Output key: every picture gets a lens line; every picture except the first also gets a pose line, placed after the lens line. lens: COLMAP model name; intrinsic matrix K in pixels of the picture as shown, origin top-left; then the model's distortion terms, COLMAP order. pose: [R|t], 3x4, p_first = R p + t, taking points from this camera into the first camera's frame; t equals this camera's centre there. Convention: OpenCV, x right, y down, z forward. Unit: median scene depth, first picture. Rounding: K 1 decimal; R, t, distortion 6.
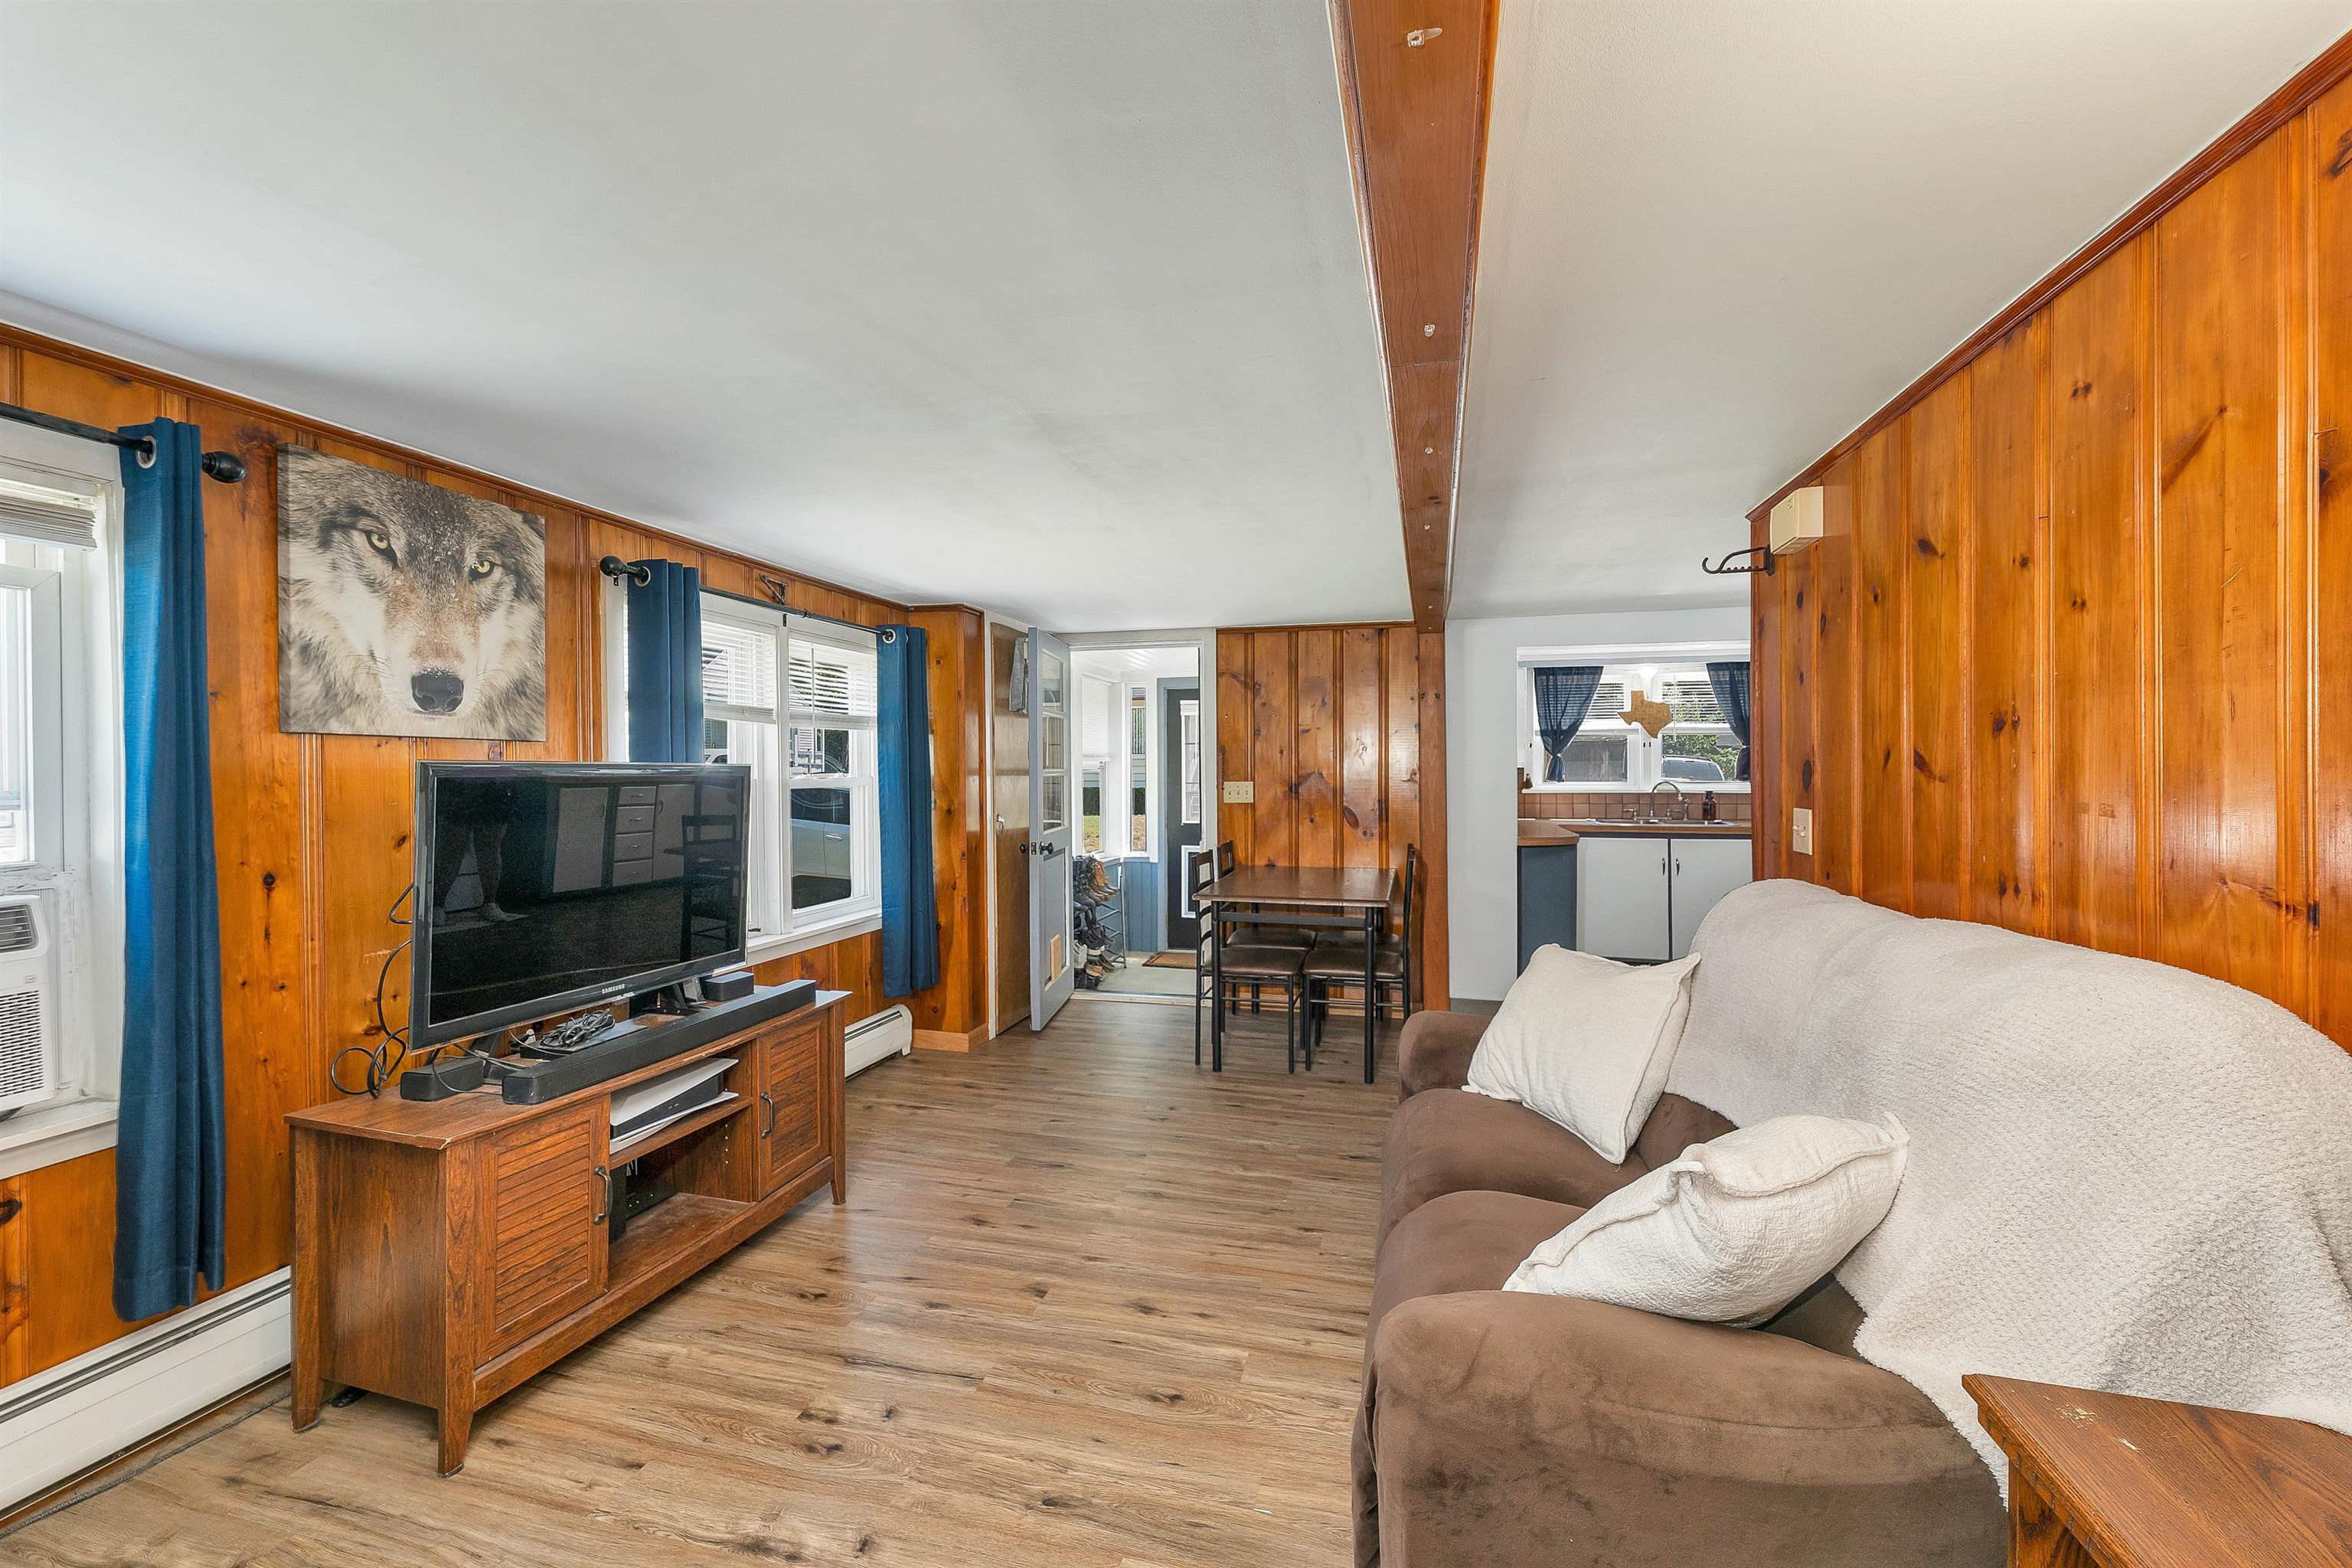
lens RADIAL K [[972.4, 0, 1161.3], [0, 972.4, 781.5], [0, 0, 1]] dist [0.001380, 0.000132]
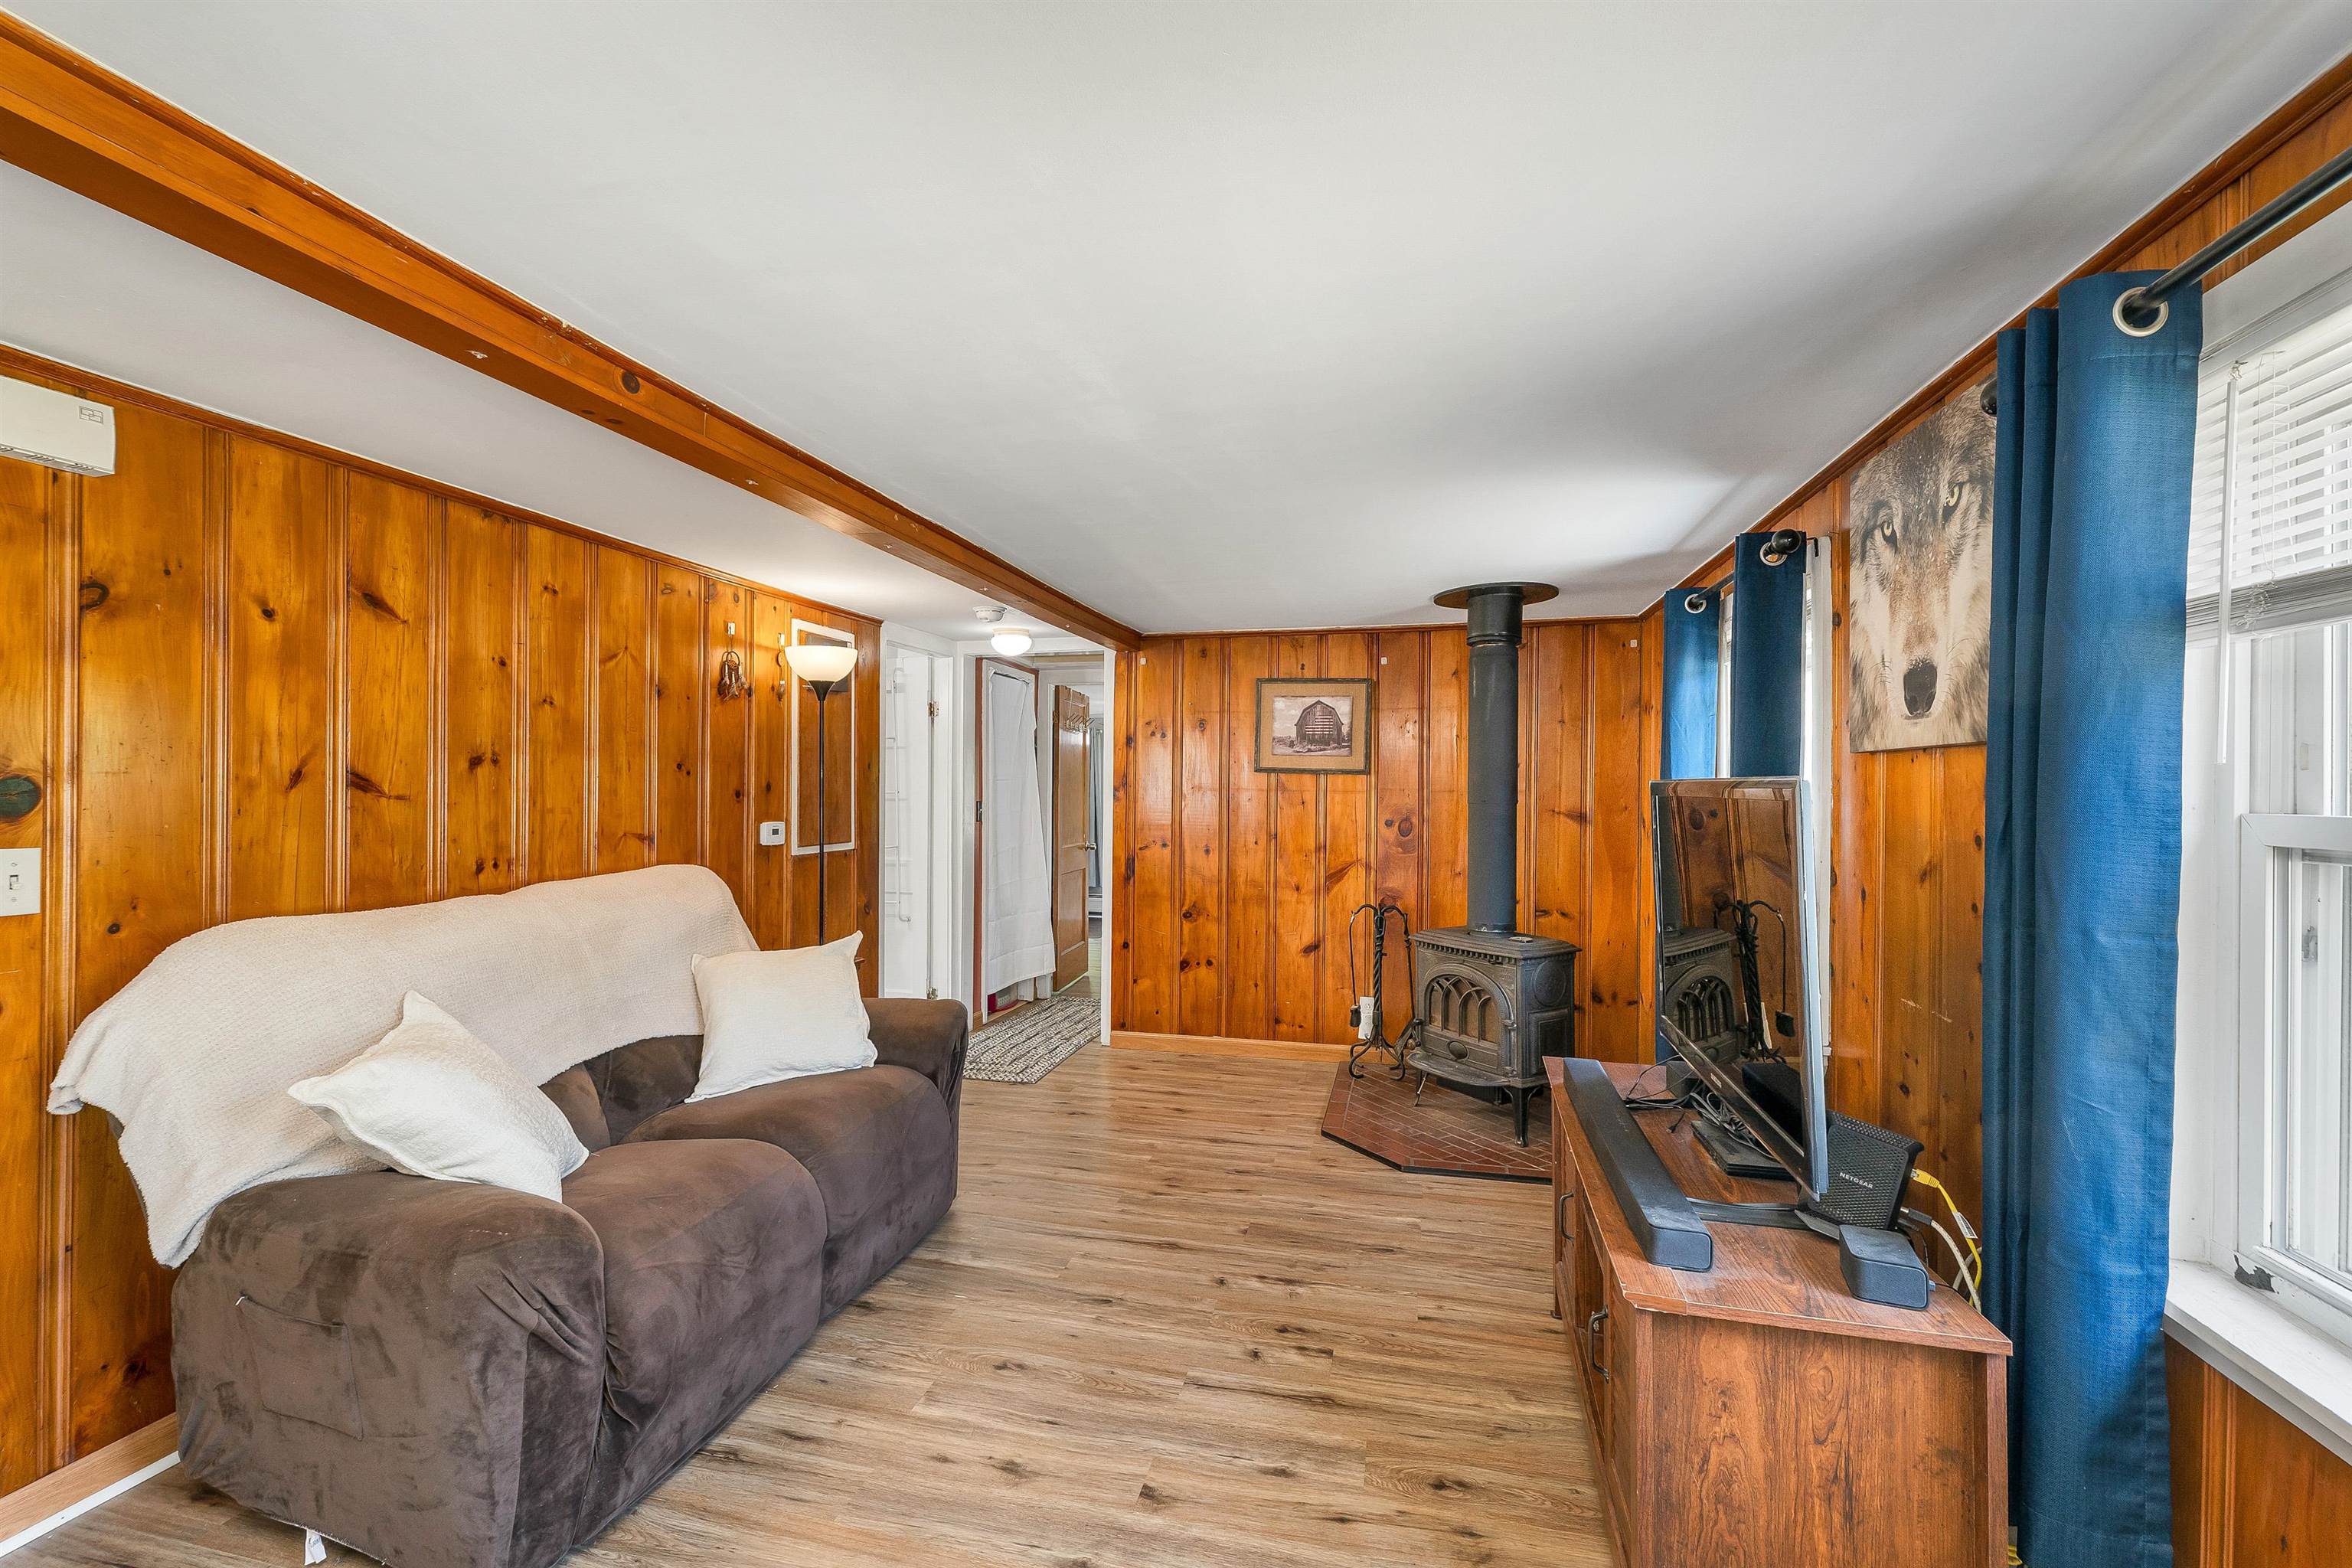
lens RADIAL K [[988.6, 0, 1160.6], [0, 988.6, 791.1], [0, 0, 1]] dist [0.001643, 0.000145]
pose [[-0.999876, 0.001043, -0.015696, -0.122513], [0.000876, 0.999943, 0.010615, -0.018665], [0.015707, 0.010600, -0.999820, 1.749229]]
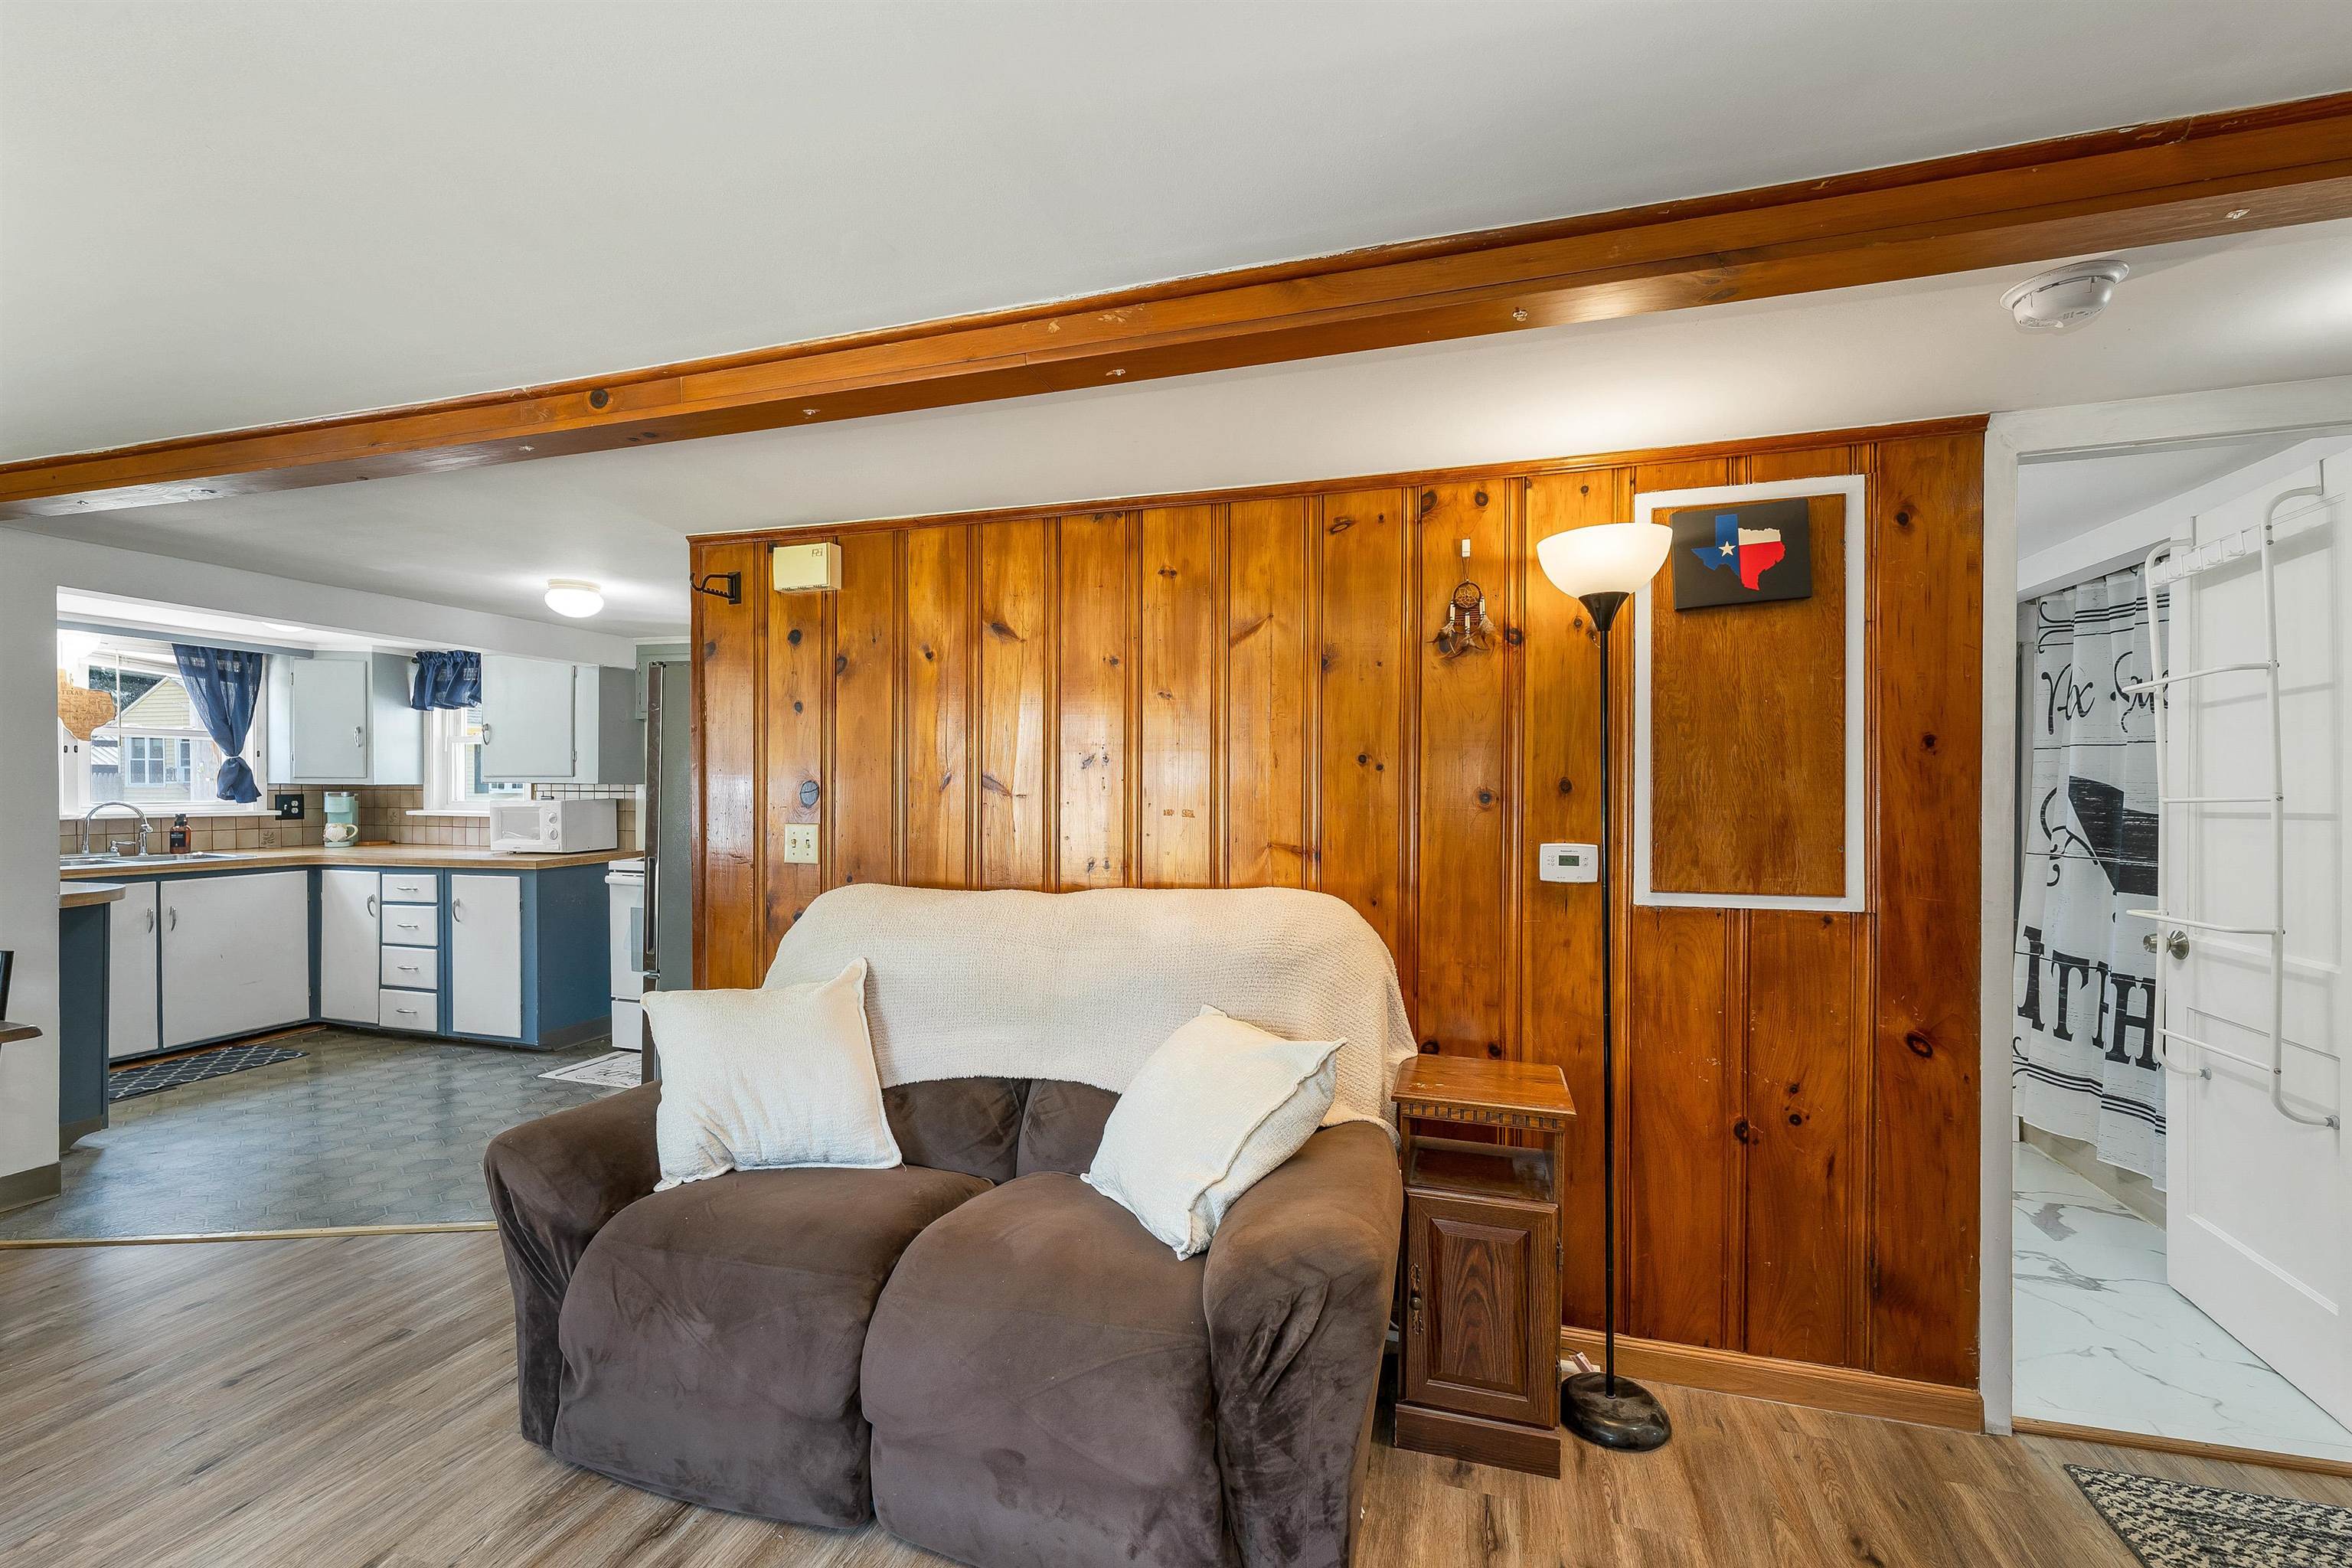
lens RADIAL K [[995.0, 0, 1168.7], [0, 995.0, 788.7], [0, 0, 1]] dist [0.006467, 0.000223]
pose [[0.034630, 0.001708, 0.999399, -0.492812], [0.006934, 0.999974, -0.001949, -0.007818], [-0.999376, 0.006998, 0.034617, 0.559251]]
